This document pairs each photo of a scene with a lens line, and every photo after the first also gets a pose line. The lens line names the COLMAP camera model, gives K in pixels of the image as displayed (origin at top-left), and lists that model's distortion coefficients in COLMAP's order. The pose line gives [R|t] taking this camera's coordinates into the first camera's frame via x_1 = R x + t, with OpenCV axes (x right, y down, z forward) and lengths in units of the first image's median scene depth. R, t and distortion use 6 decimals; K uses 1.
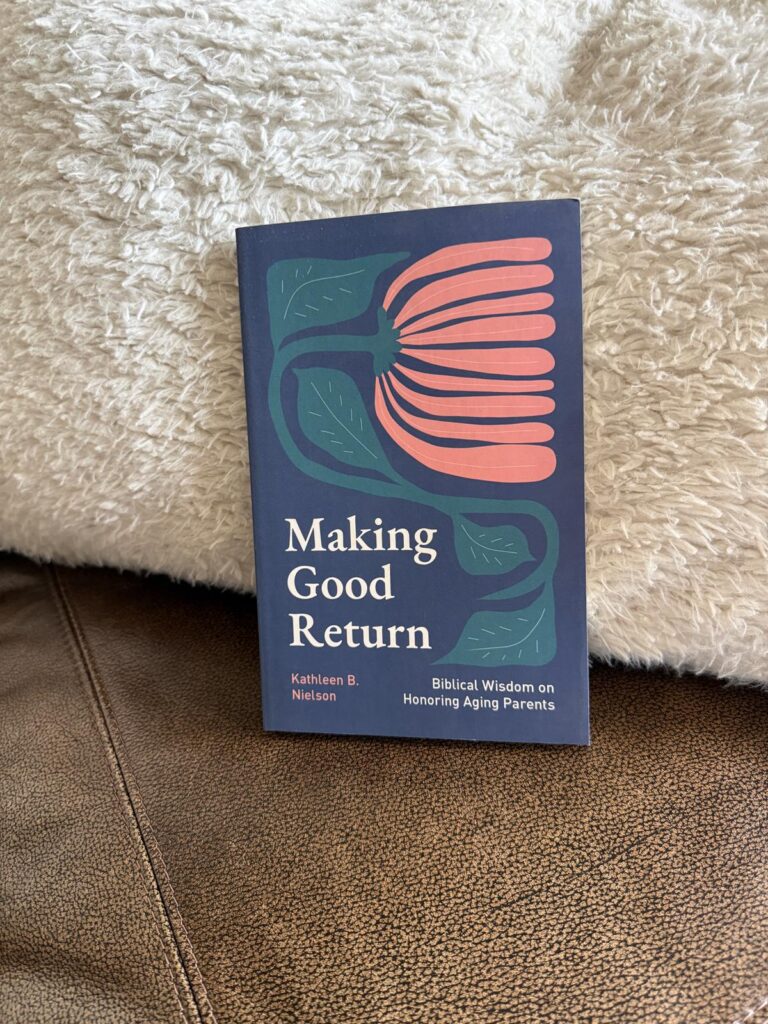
lens RADIAL K [[773.0, 0, 384.0], [0, 773.0, 512.0], [0, 0, 1]] dist [0.011428, -0.001605]
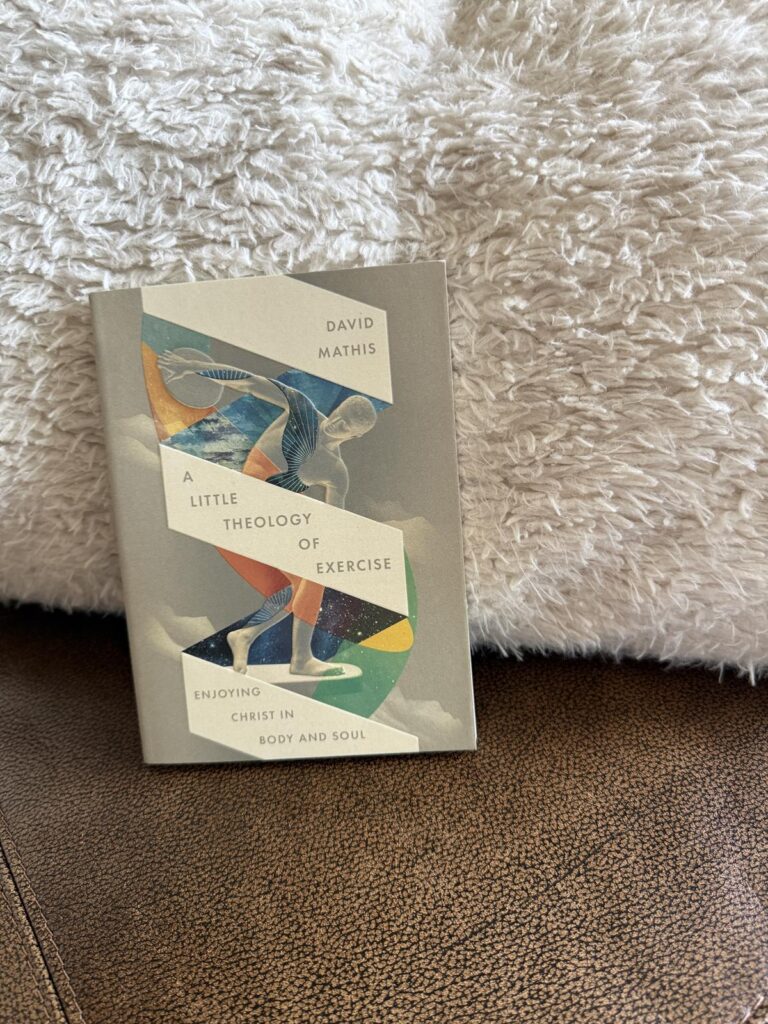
lens RADIAL K [[692.0, 0, 368.7], [0, 692.0, 528.2], [0, 0, 1]] dist [-0.005235, -0.001749]
pose [[0.991014, -0.077188, 0.109244, 0.007733], [0.077343, 0.997001, 0.002821, 0.027897], [-0.109134, 0.005654, 0.994011, 0.231120]]
